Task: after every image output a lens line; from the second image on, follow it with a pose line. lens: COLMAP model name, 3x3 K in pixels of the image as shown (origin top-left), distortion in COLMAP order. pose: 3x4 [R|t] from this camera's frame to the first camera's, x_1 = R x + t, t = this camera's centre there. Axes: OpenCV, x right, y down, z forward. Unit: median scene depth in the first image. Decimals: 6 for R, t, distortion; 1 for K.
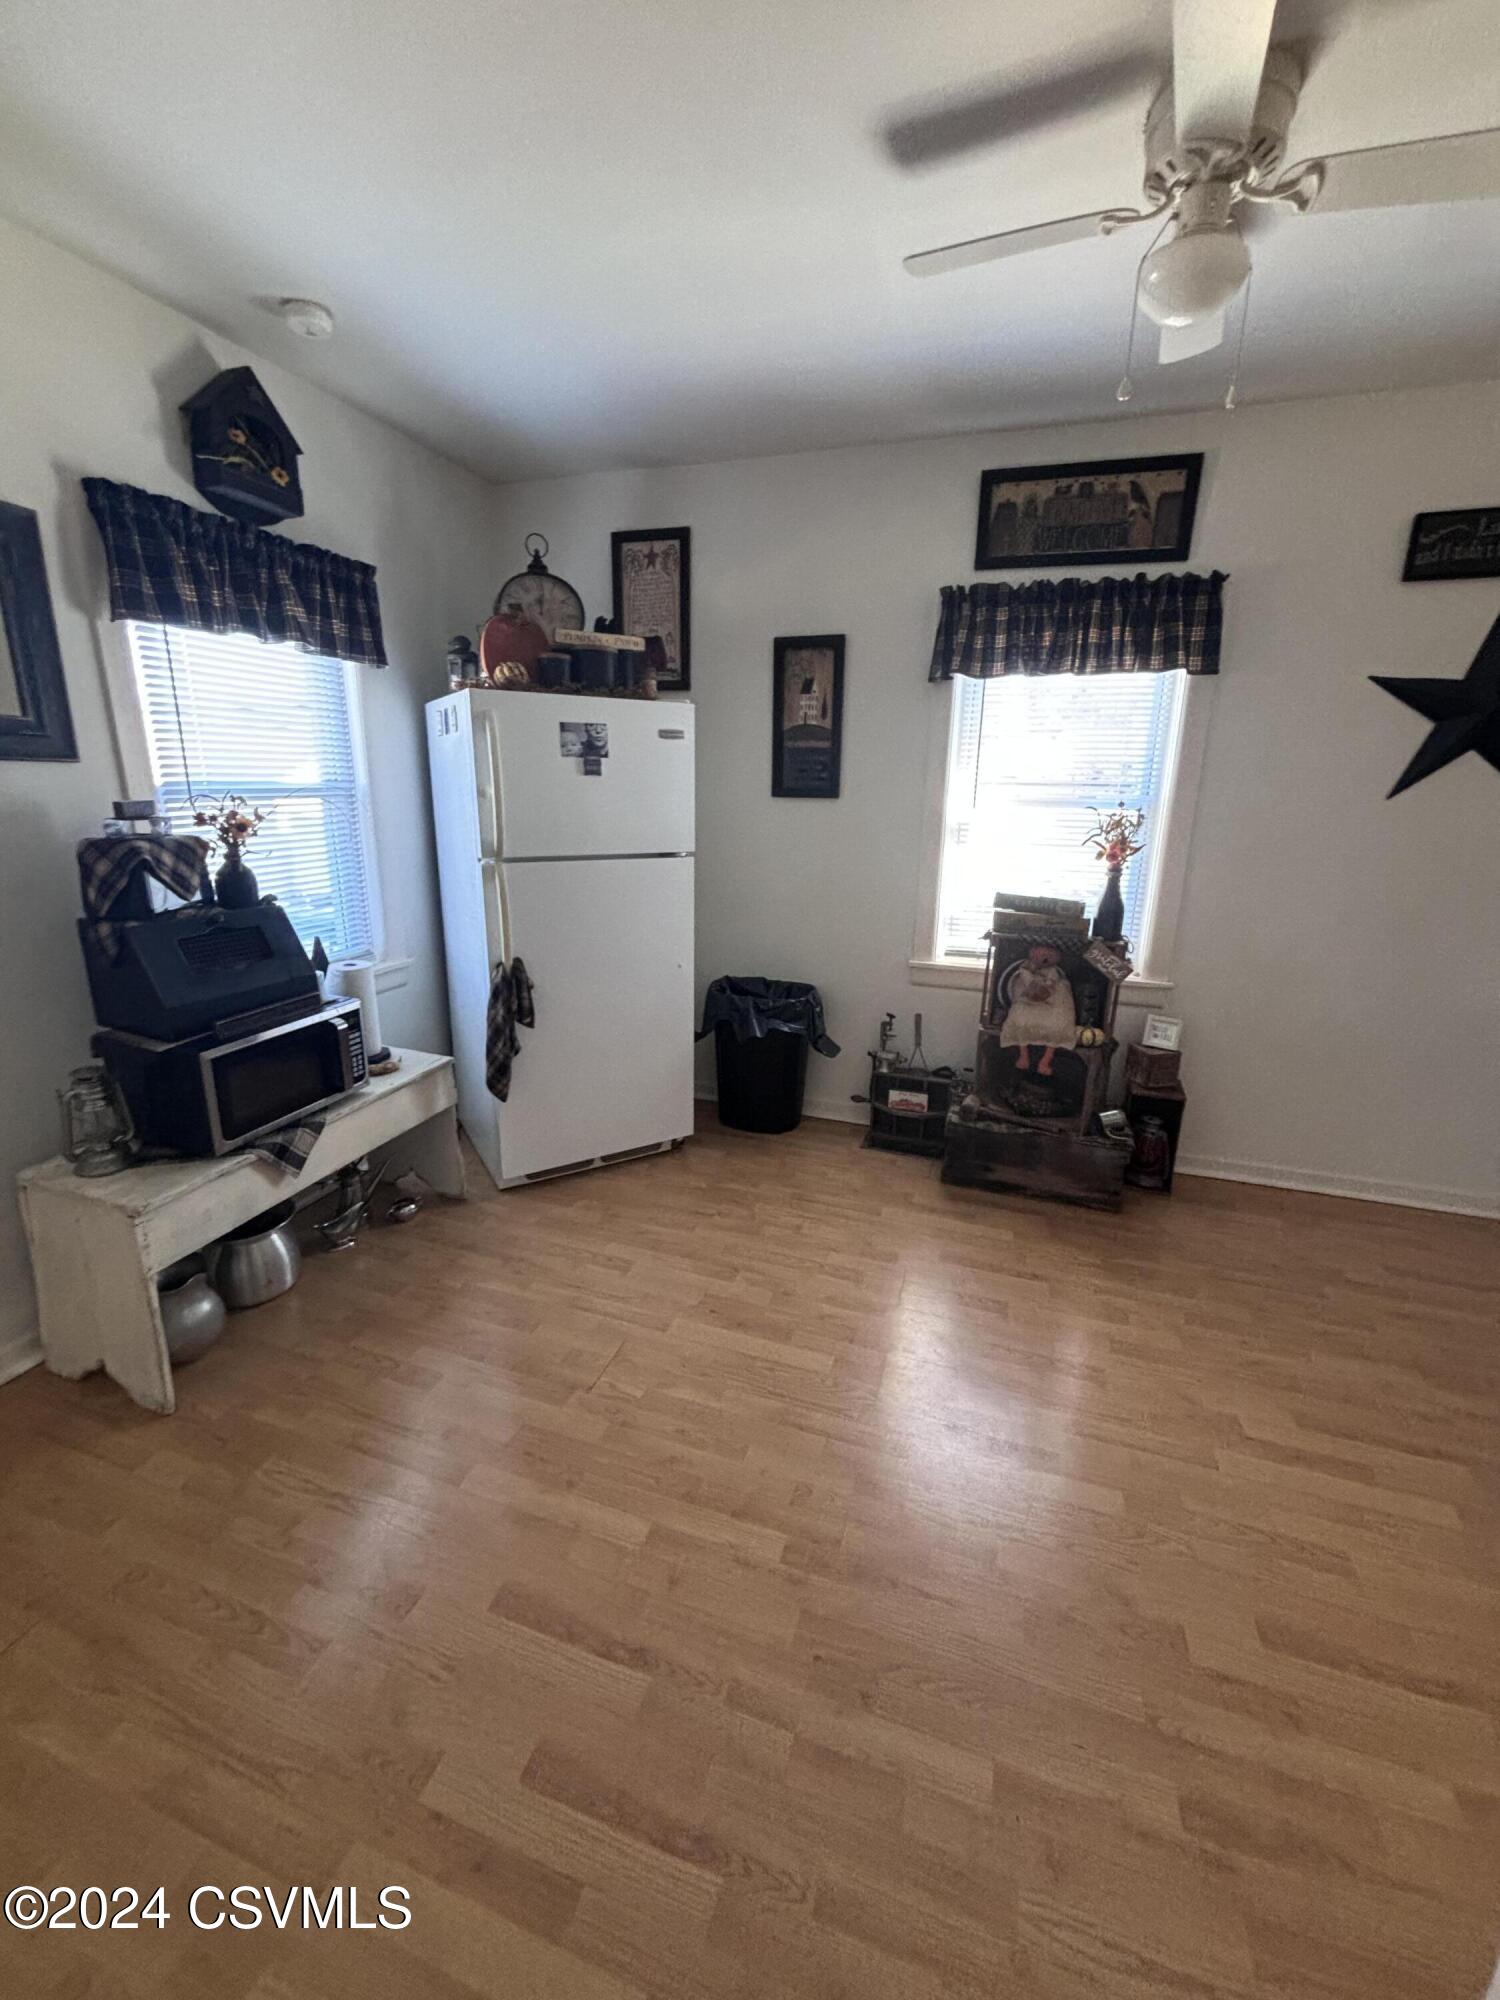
lens RADIAL K [[813.0, 0, 753.2], [0, 813.0, 992.1], [0, 0, 1]] dist [0.010428, 0.000289]
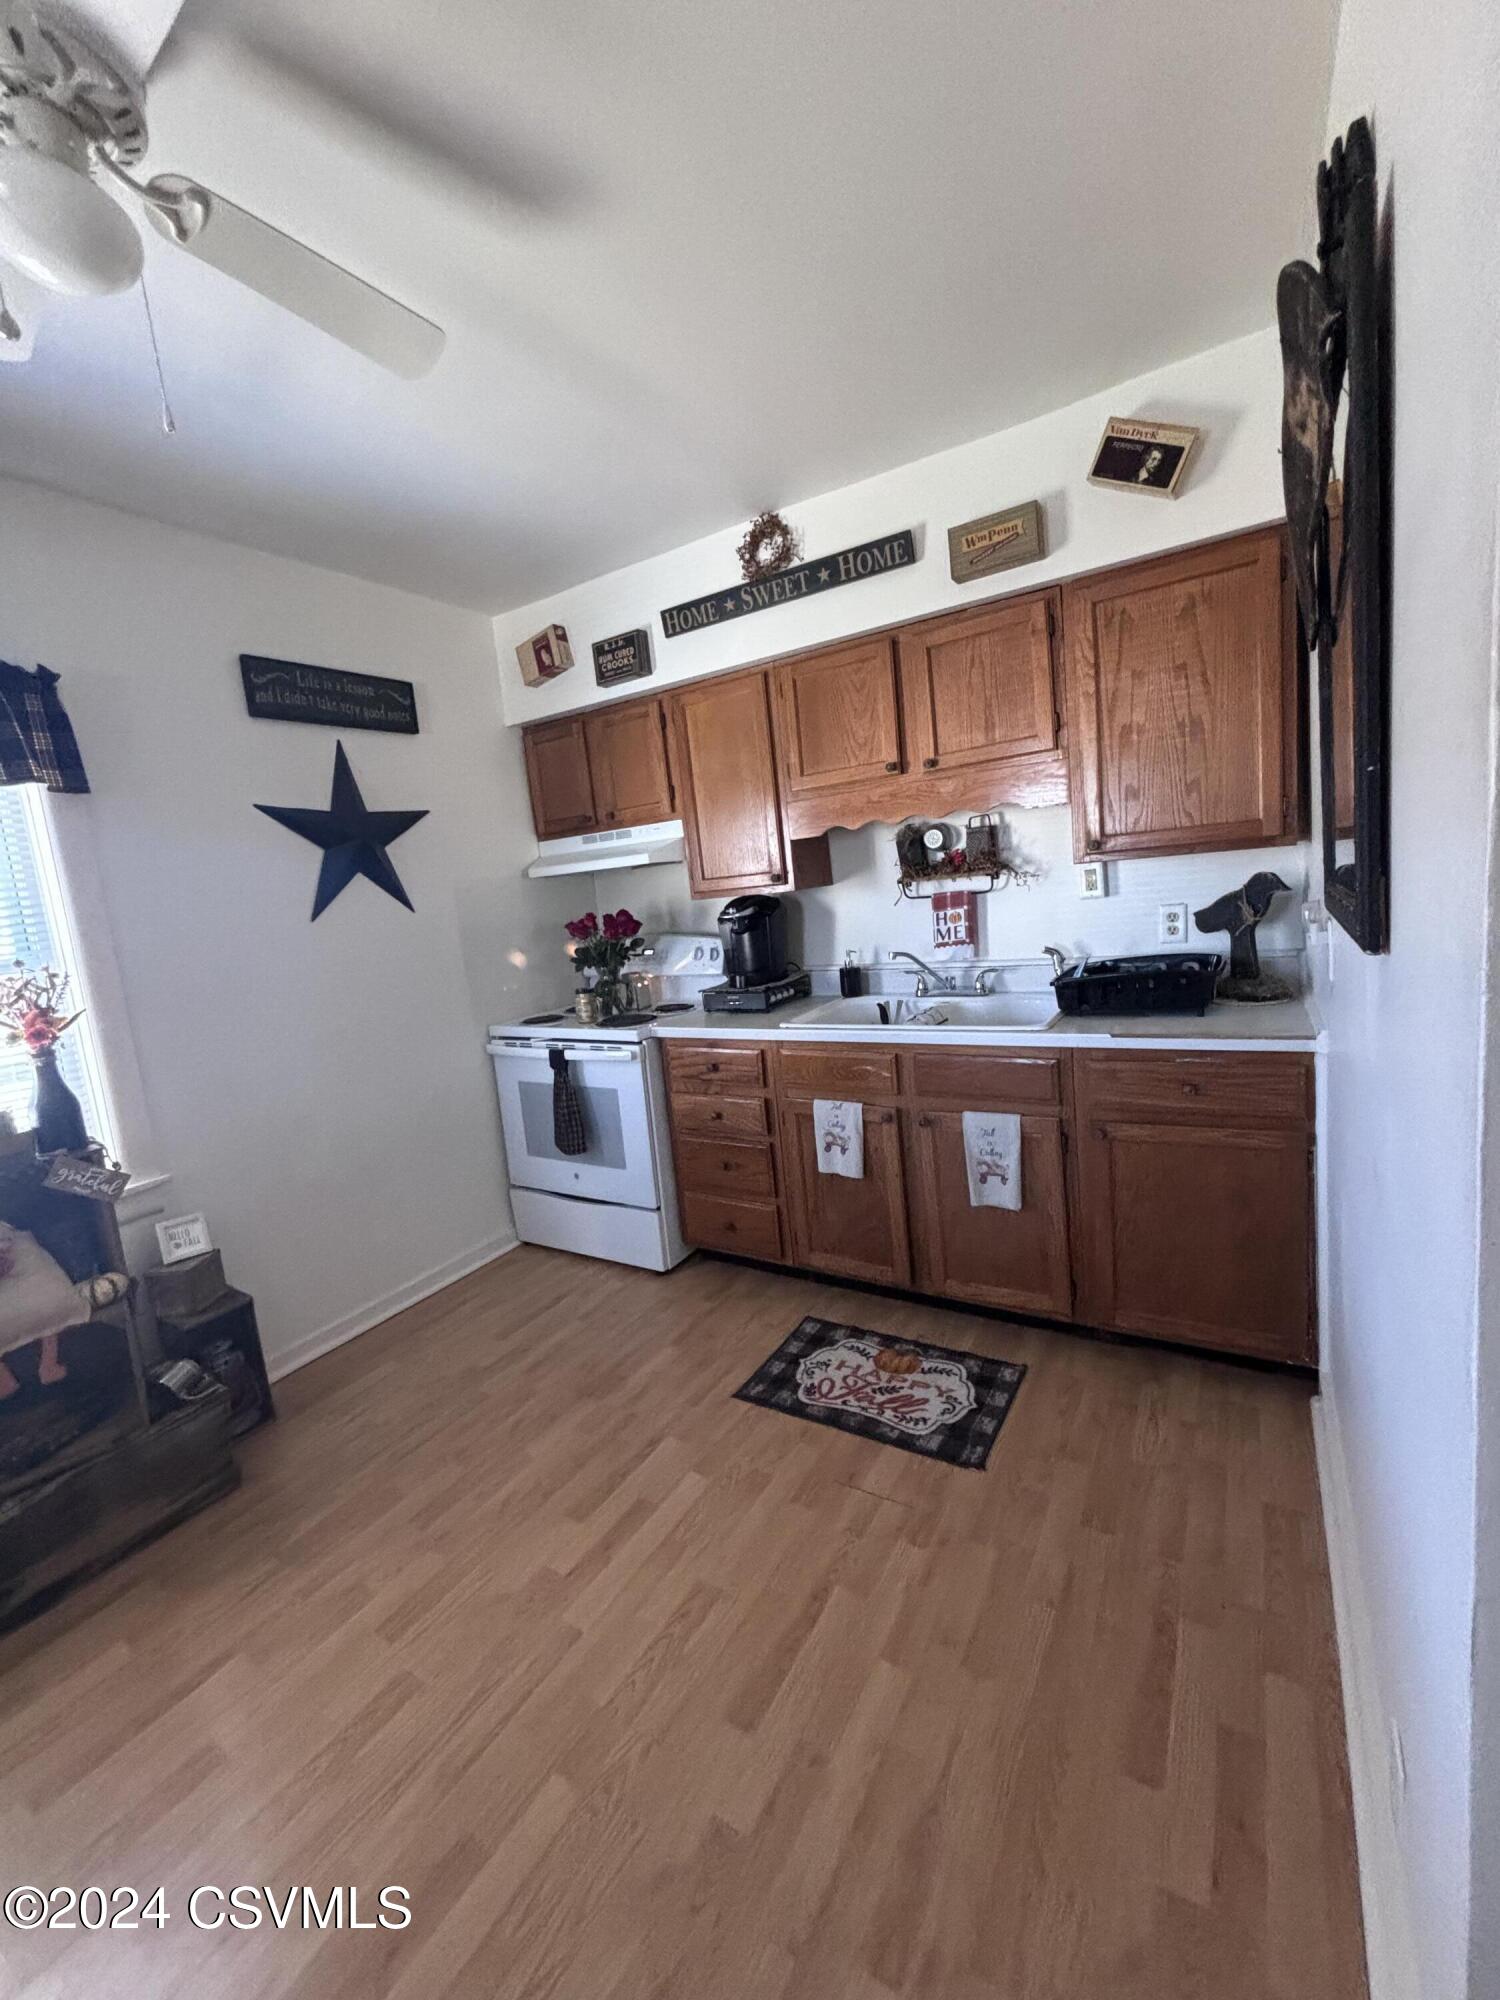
lens RADIAL K [[813.0, 0, 753.2], [0, 813.0, 992.1], [0, 0, 1]] dist [0.010428, 0.000289]
pose [[0.239106, -0.171338, 0.955757, -0.070651], [0.352540, 0.932459, 0.078965, -0.039868], [-0.904734, 0.318062, 0.283360, 0.232824]]
